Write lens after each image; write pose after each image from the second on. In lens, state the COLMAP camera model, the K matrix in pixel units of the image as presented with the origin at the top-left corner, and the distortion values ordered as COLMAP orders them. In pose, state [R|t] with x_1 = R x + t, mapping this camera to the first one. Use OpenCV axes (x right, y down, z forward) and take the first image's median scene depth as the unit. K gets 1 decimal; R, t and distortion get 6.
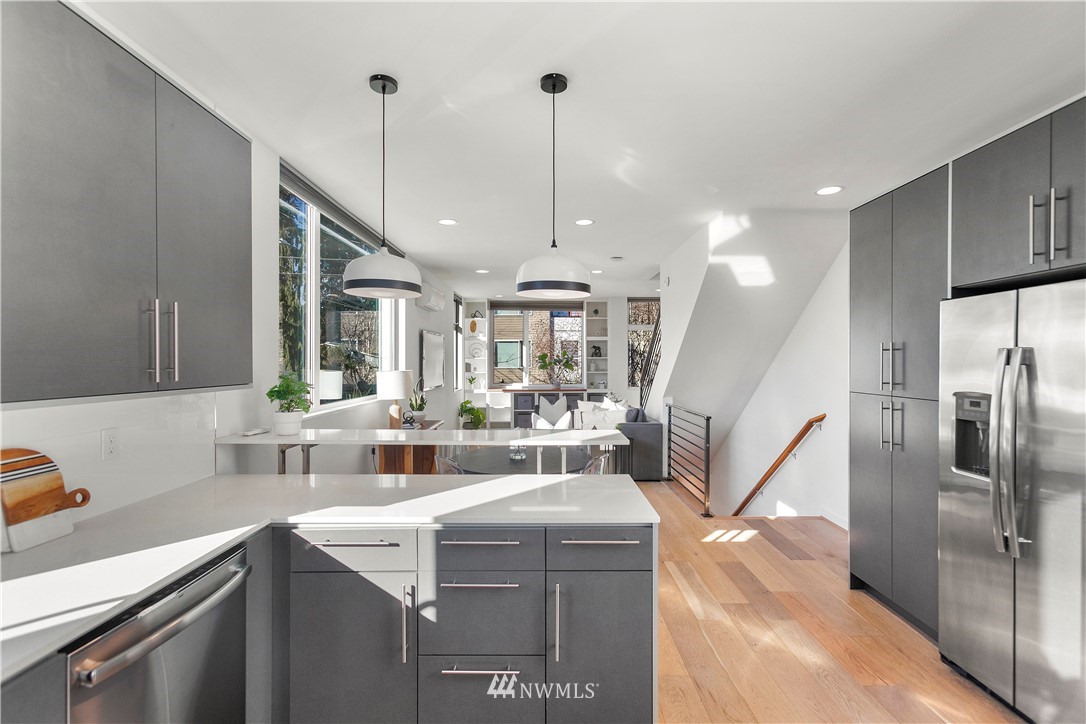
lens RADIAL K [[490.3, 0, 547.6], [0, 490.3, 367.8], [0, 0, 1]] dist [-0.001734, 0.006925]
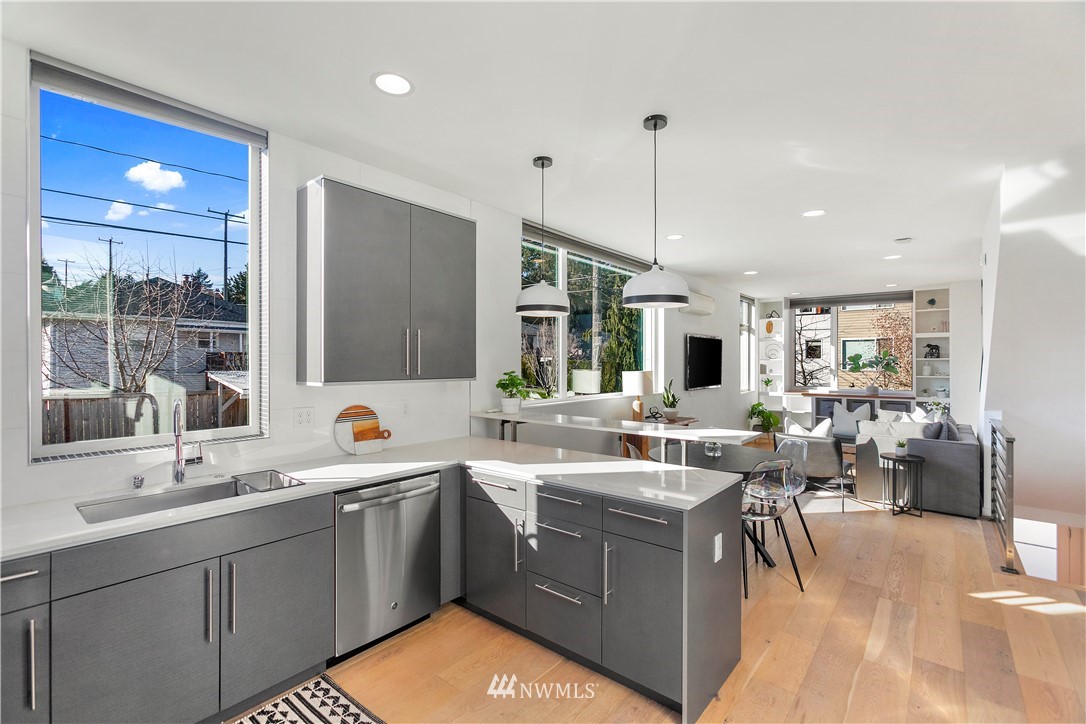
lens RADIAL K [[480.8, 0, 557.5], [0, 480.8, 367.4], [0, 0, 1]] dist [0.010968, 0.000701]
pose [[0.776890, 0.007379, -0.629594, 0.289357], [-0.009602, 0.999954, -0.000128, -0.000821], [0.629564, 0.006145, 0.776925, -0.012600]]
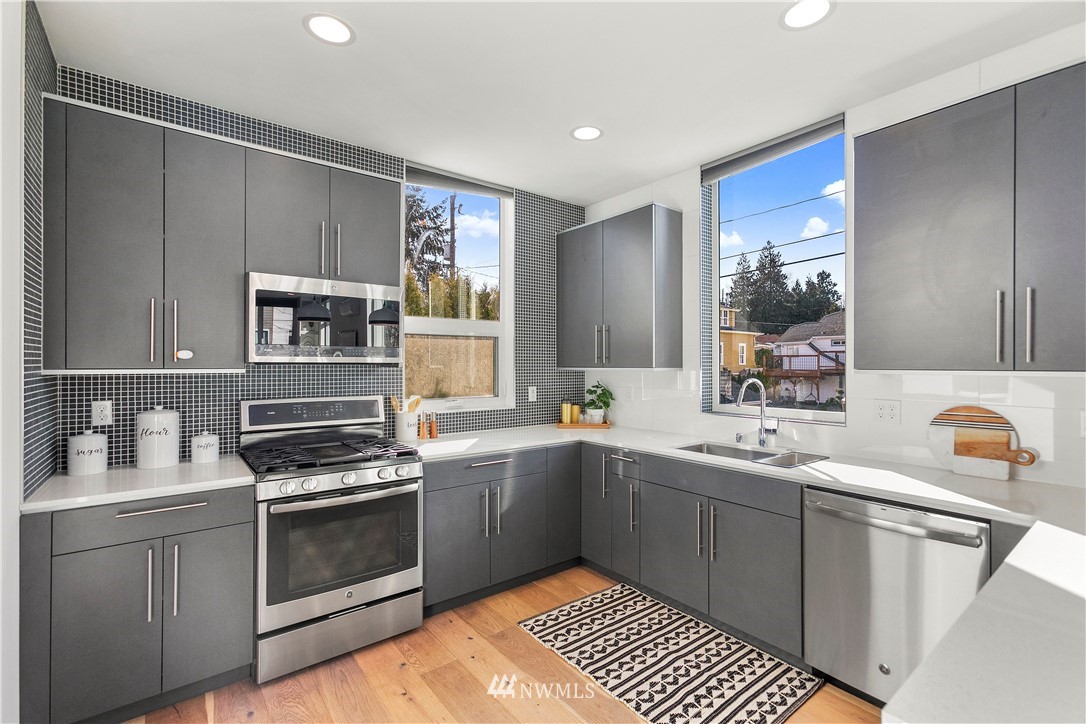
lens RADIAL K [[481.8, 0, 543.0], [0, 481.8, 362.0], [0, 0, 1]] dist [0.000795, 0.000740]
pose [[-0.793842, -0.000065, -0.608124, 0.291573], [-0.004030, 0.999979, 0.005154, 0.008758], [0.608111, 0.006542, -0.793825, 0.481199]]
